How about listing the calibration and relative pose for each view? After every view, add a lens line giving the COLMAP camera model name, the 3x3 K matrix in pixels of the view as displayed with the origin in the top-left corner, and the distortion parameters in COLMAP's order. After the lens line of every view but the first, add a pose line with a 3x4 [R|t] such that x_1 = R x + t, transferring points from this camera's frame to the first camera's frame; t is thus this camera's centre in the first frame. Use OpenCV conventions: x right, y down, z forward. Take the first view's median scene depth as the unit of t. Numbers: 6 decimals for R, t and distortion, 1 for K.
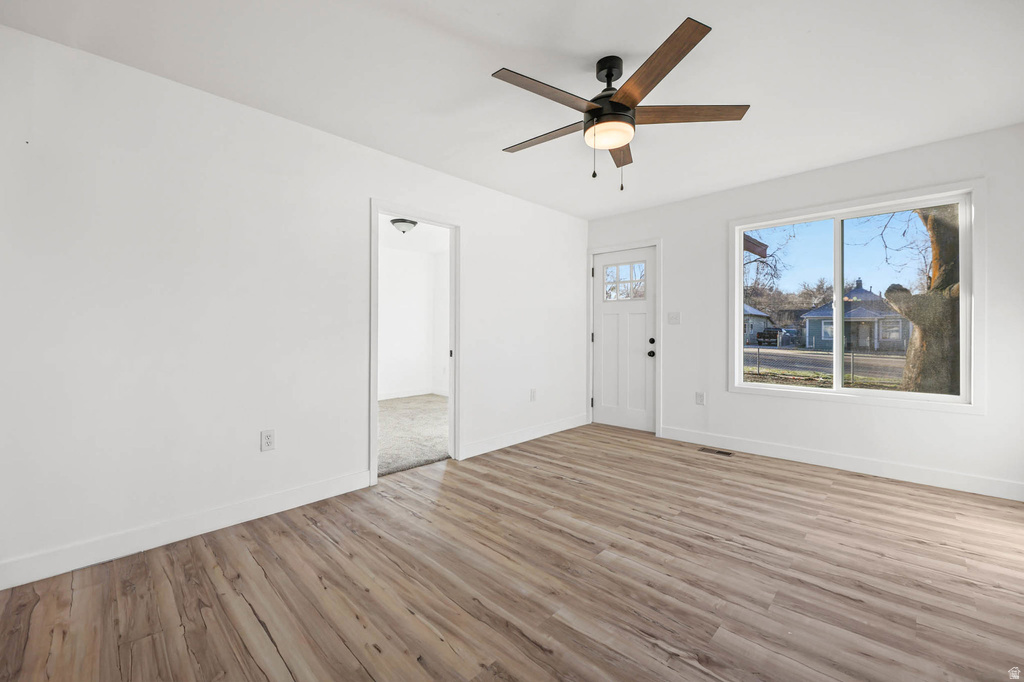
lens RADIAL K [[416.4, 0, 510.6], [0, 416.4, 334.7], [0, 0, 1]] dist [-0.001545, -0.000417]
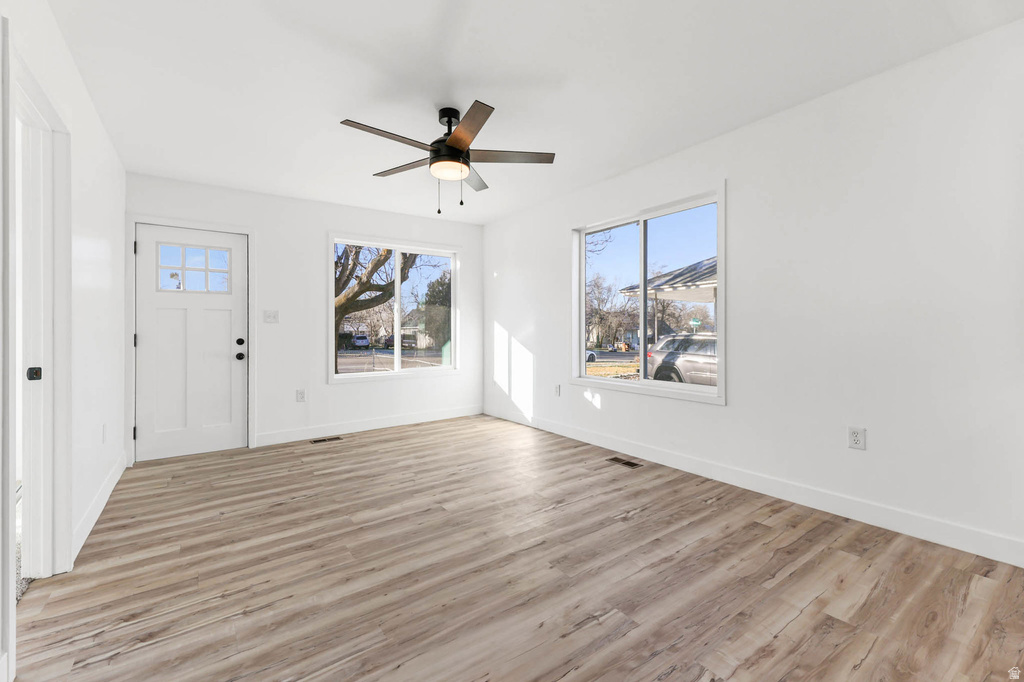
lens RADIAL K [[431.8, 0, 514.4], [0, 431.8, 331.7], [0, 0, 1]] dist [0.018436, -0.000183]
pose [[0.175334, -0.005914, 0.984491, -0.860624], [0.018032, 0.999834, 0.002795, 0.003493], [-0.984344, 0.017262, 0.175412, 0.488514]]
